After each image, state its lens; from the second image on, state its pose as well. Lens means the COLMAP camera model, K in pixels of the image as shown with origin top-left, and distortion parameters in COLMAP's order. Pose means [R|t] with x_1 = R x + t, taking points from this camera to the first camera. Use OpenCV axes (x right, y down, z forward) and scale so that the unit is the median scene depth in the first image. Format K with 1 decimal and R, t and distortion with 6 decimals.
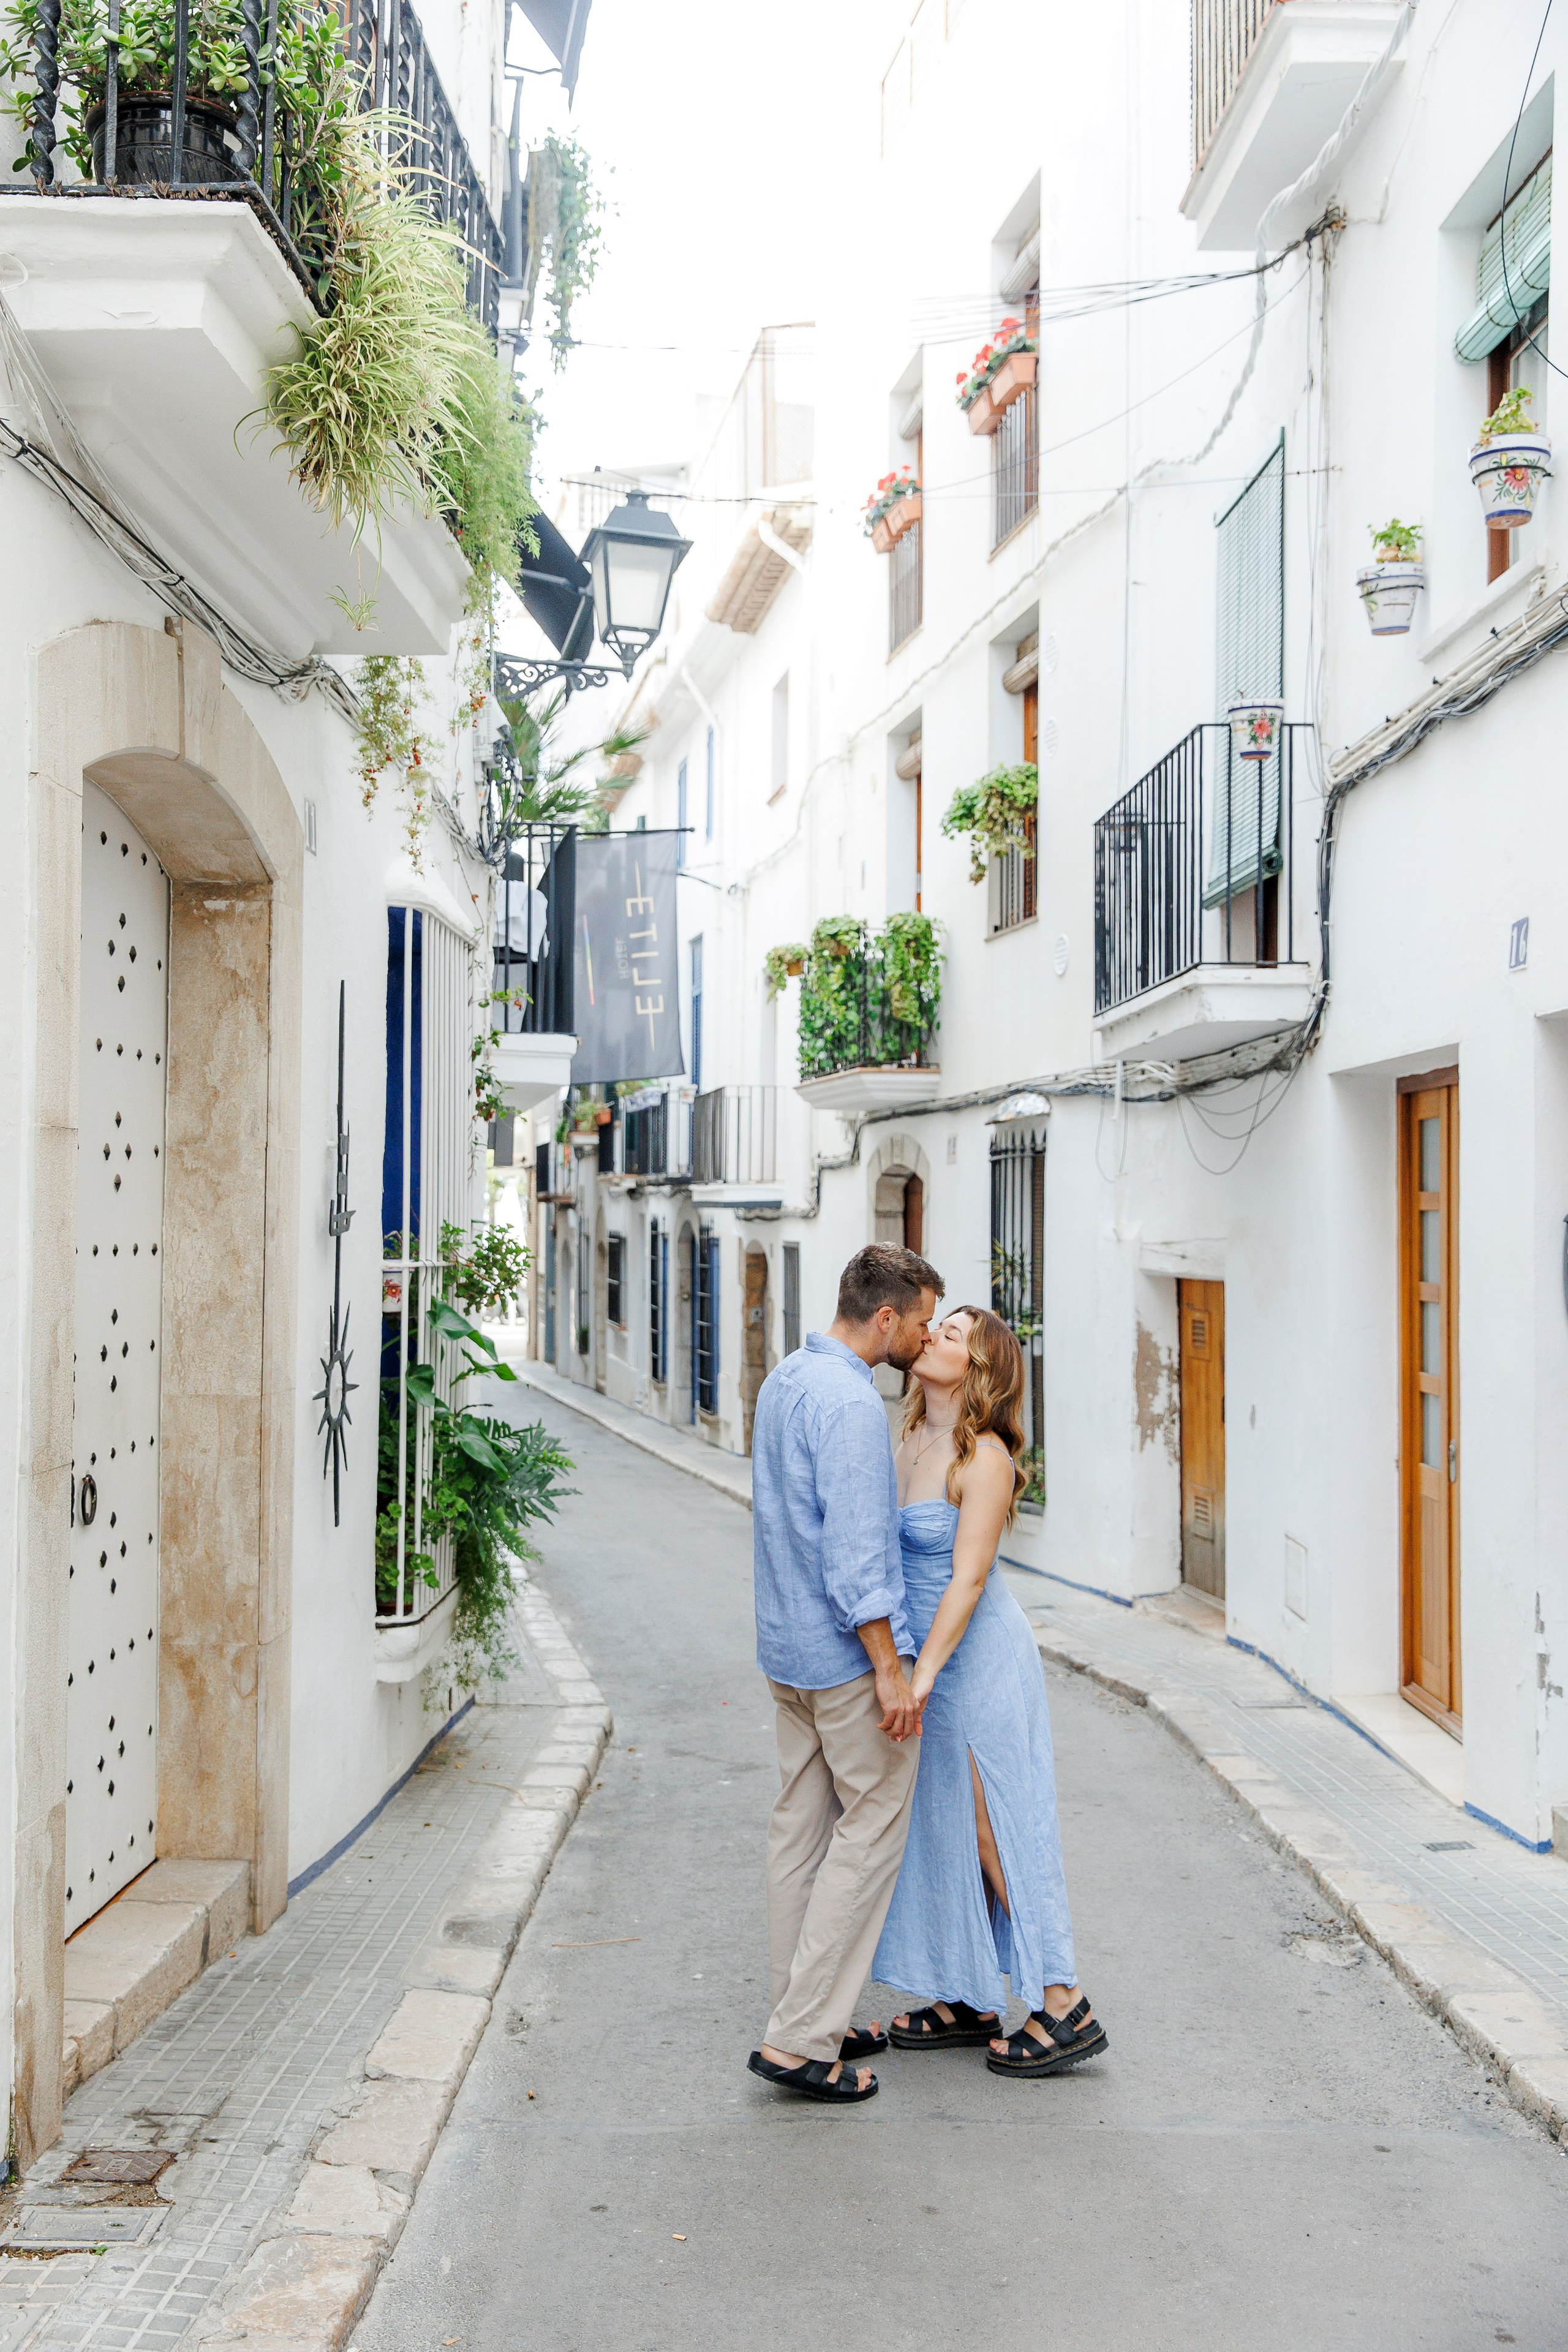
lens RADIAL K [[2478.7, 0, 784.0], [0, 2478.7, 1176.0], [0, 0, 1]] dist [0.024878, 0.007166]
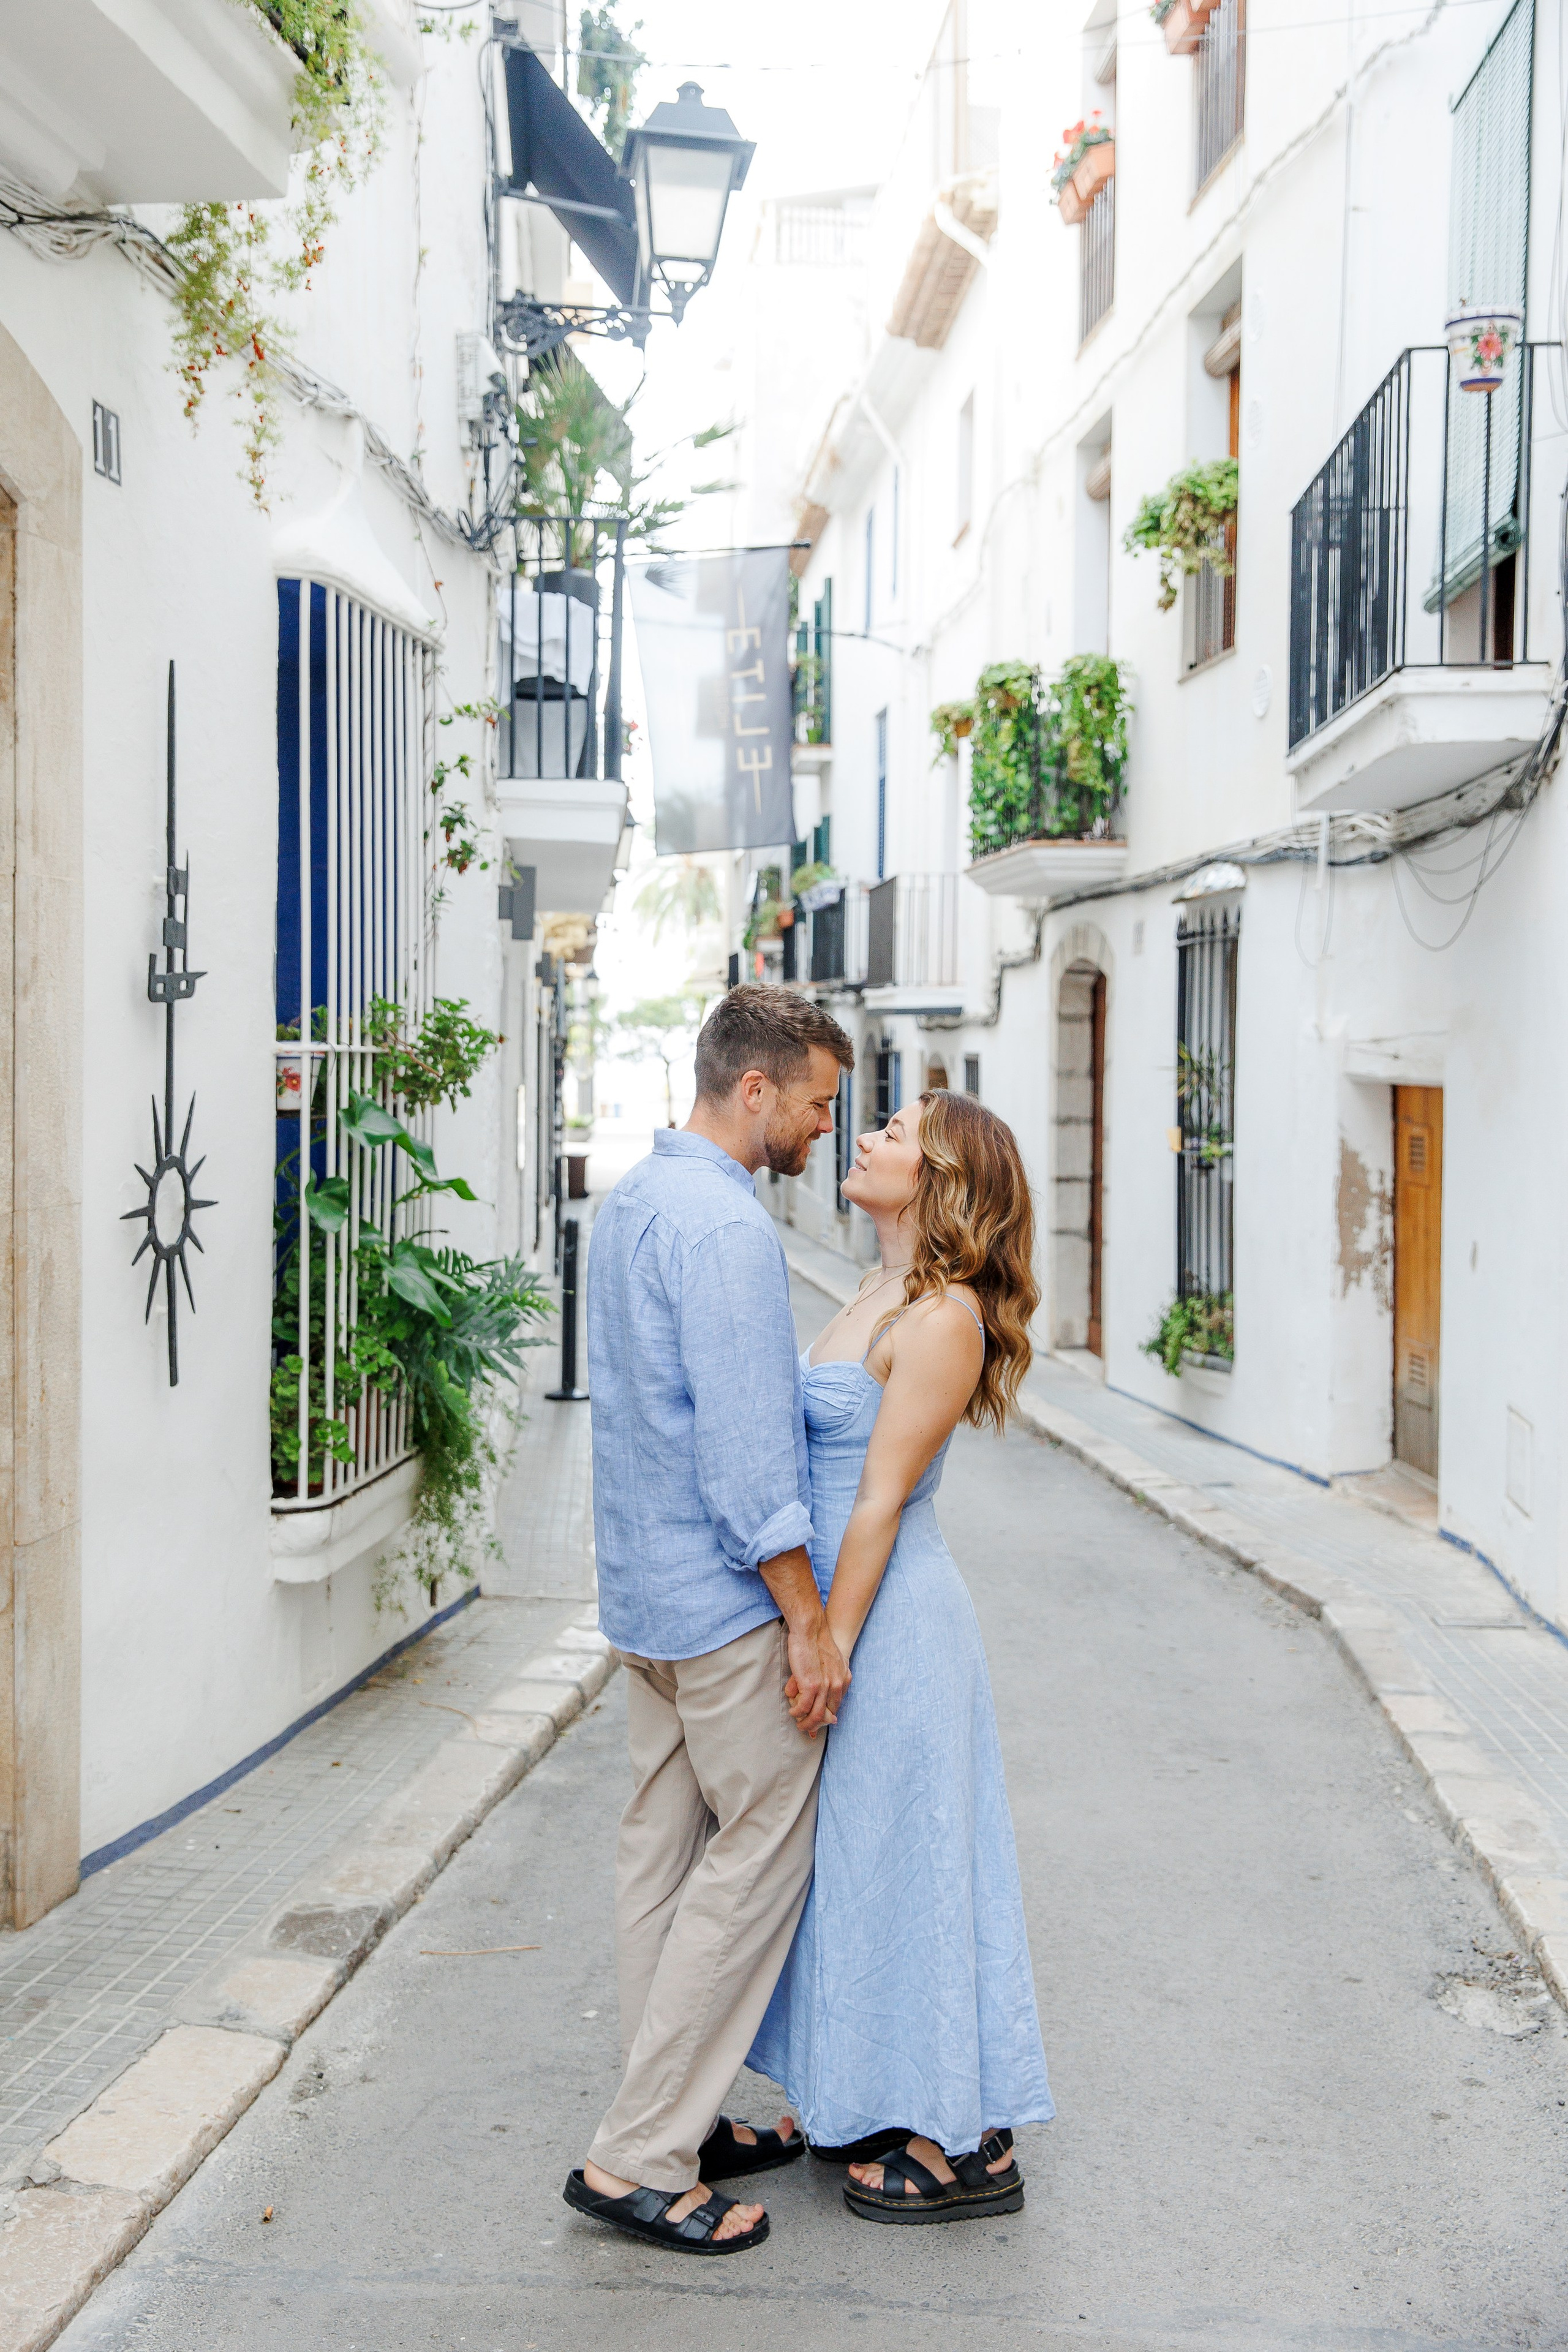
lens RADIAL K [[2478.7, 0, 784.0], [0, 2478.7, 1176.0], [0, 0, 1]] dist [0.024878, 0.007166]
pose [[0.992170, 0.005152, -0.124791, 0.070131], [0.002958, 0.997899, 0.064717, 0.019886], [0.124862, -0.064579, 0.990070, 0.193238]]
